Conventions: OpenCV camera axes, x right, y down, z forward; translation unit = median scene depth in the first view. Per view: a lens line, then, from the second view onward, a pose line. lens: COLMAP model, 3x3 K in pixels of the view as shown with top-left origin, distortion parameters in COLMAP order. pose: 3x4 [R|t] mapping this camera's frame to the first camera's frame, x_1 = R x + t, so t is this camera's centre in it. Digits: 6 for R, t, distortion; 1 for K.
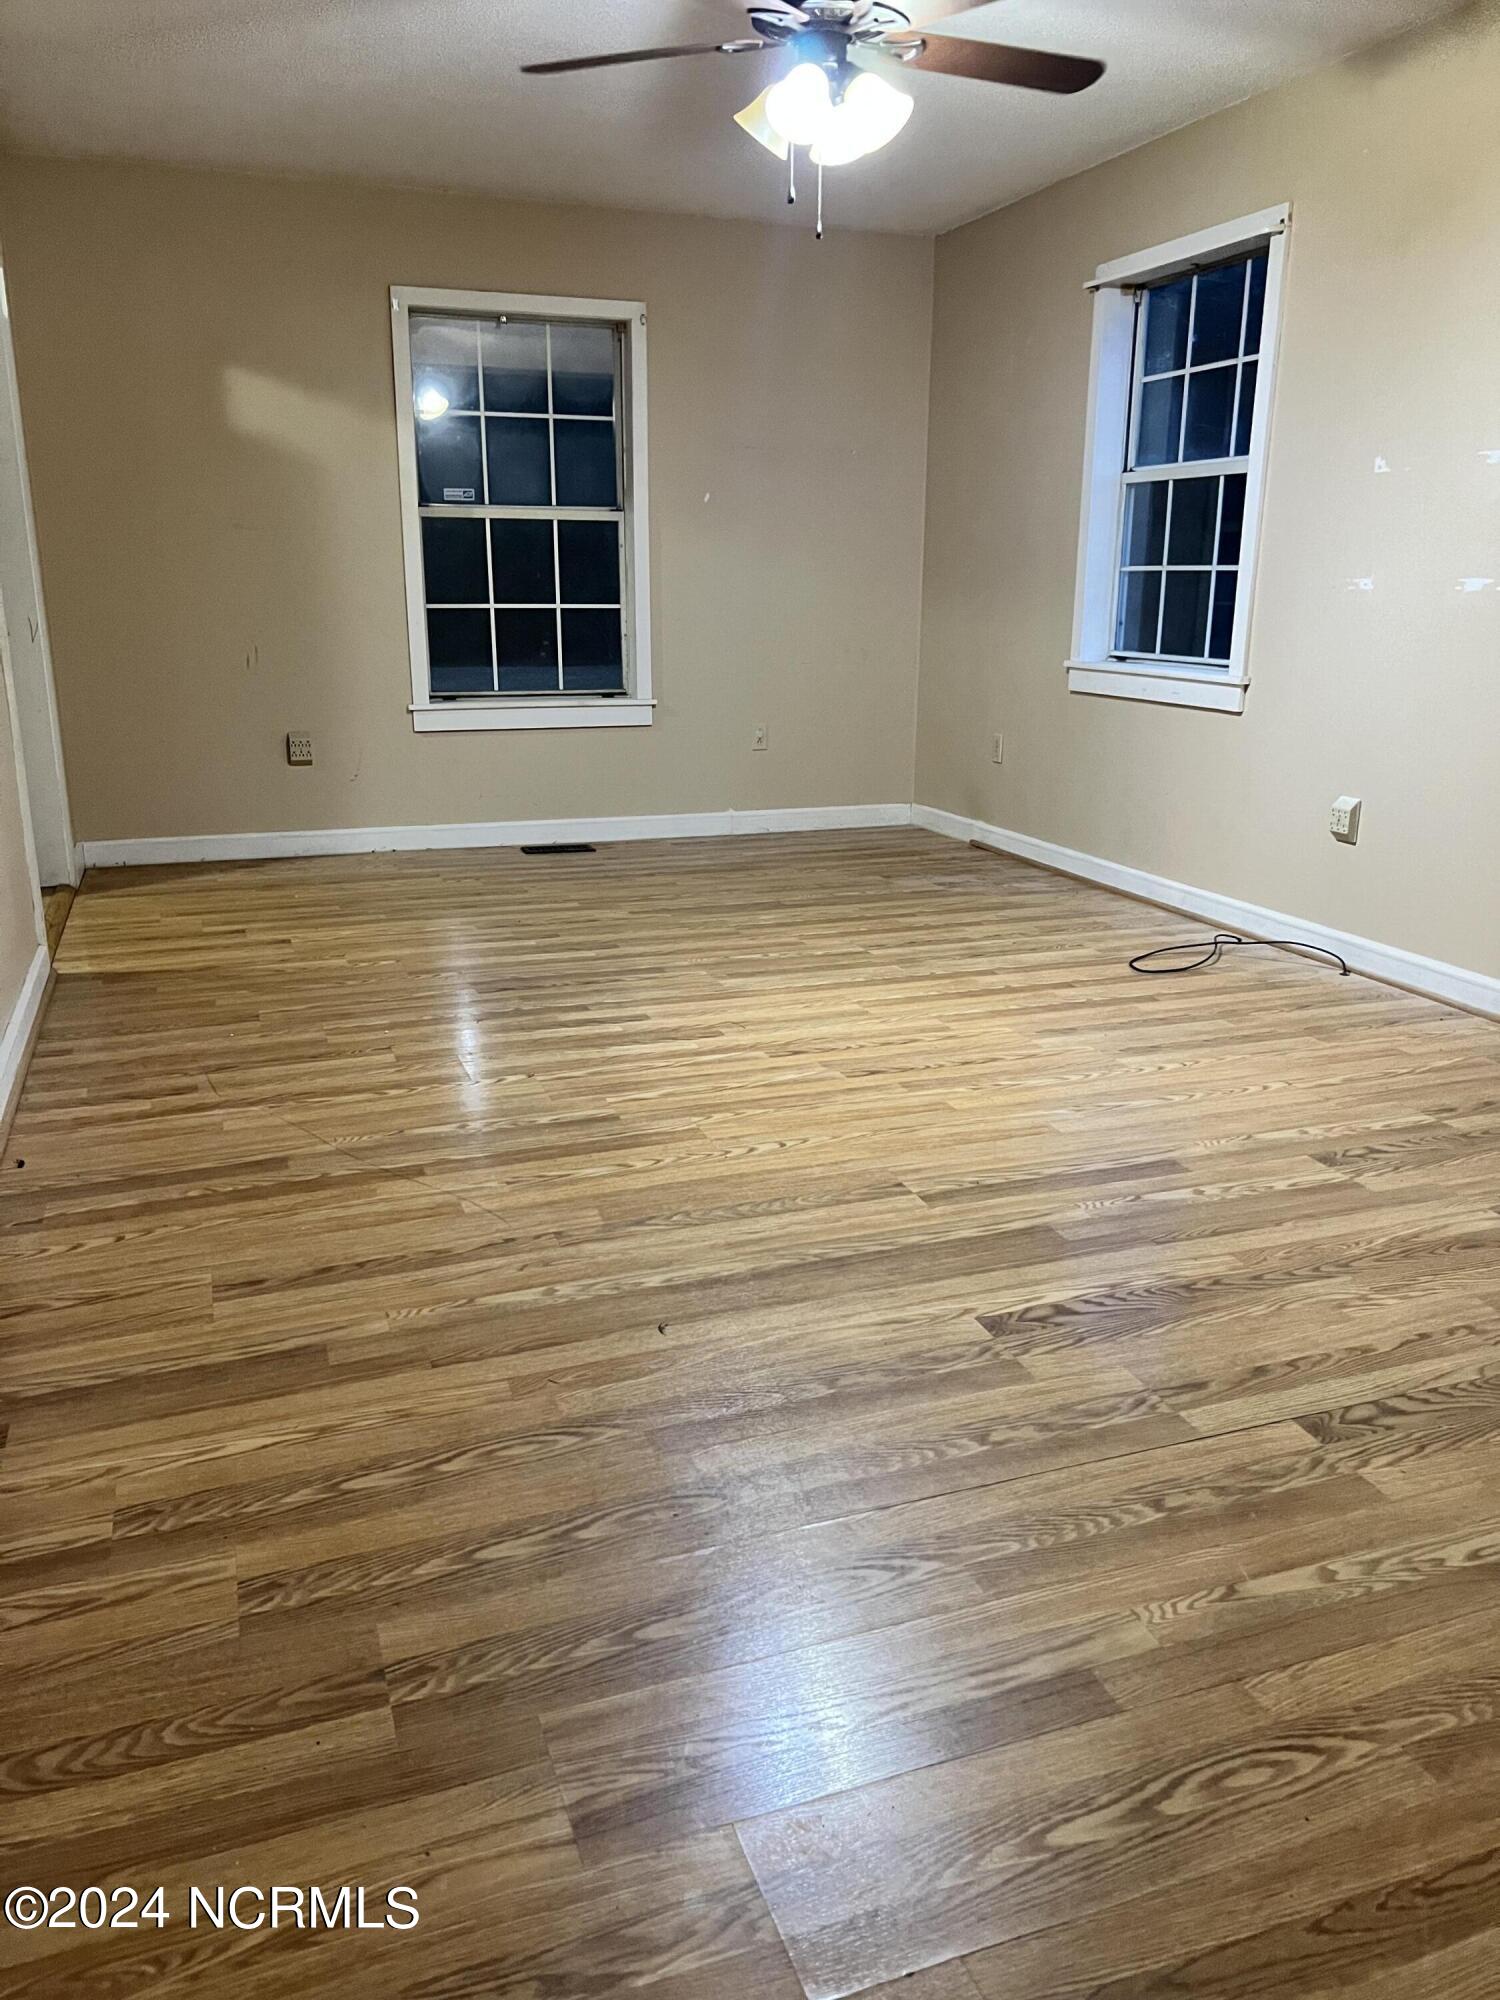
lens RADIAL K [[1505.7, 0, 752.4], [0, 1505.7, 987.9], [0, 0, 1]] dist [0.055358, -0.038669]
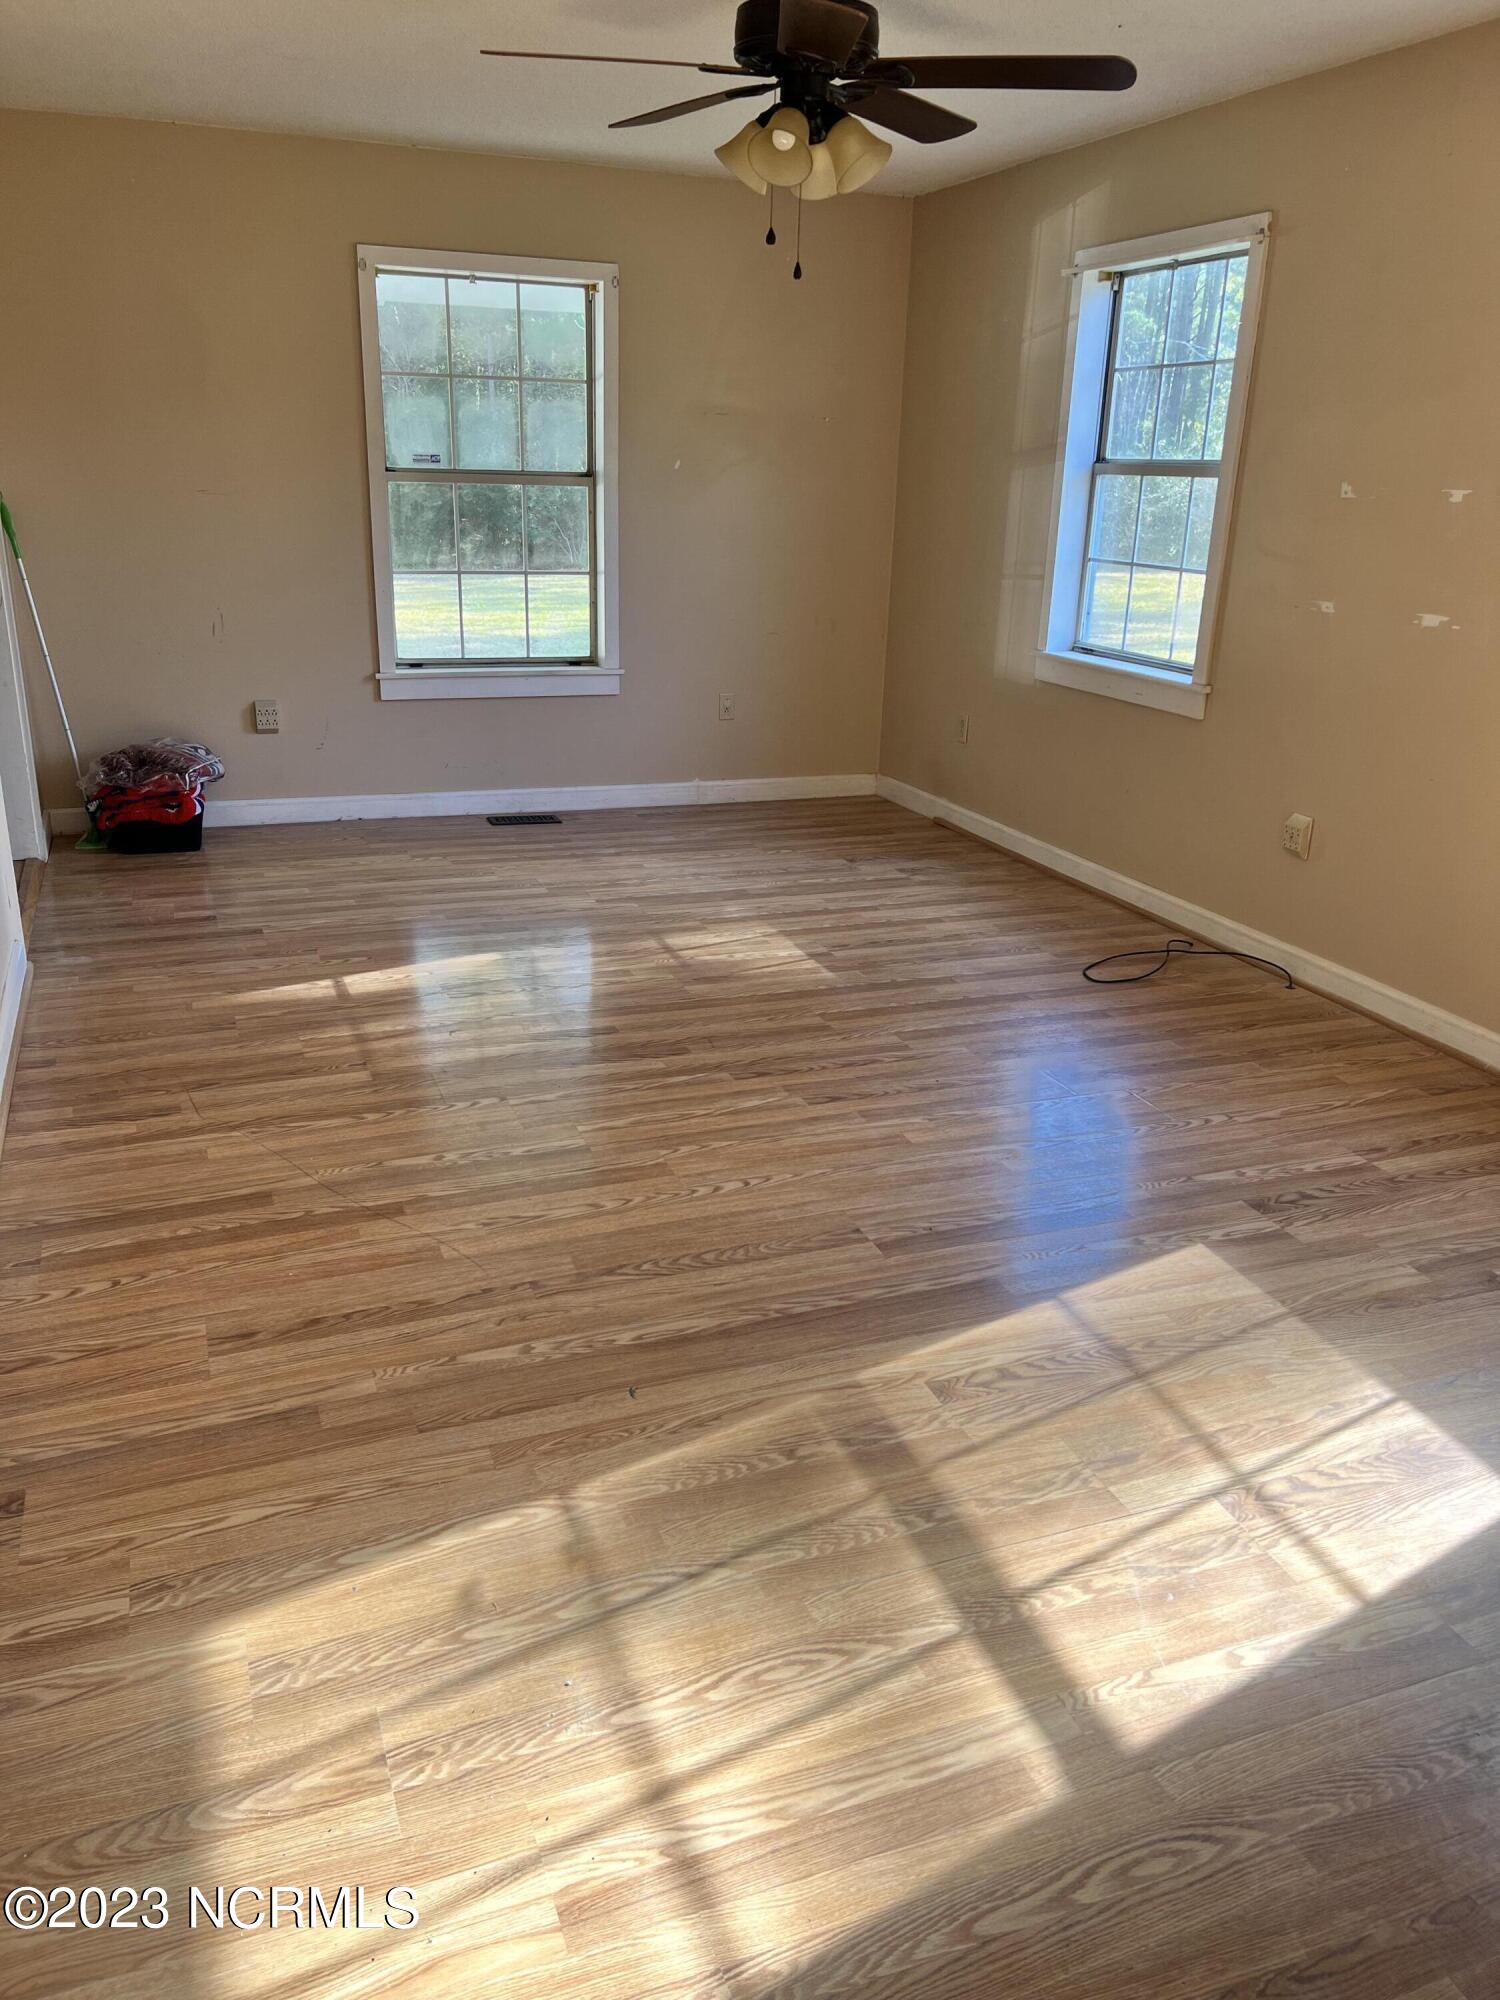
lens RADIAL K [[1505.7, 0, 745.3], [0, 1505.7, 1010.8], [0, 0, 1]] dist [0.055358, -0.038669]
pose [[0.999507, 0.021000, 0.023350, -0.011535], [-0.022263, 0.998226, 0.055226, -0.108623], [-0.022149, -0.055719, 0.998201, -0.057432]]
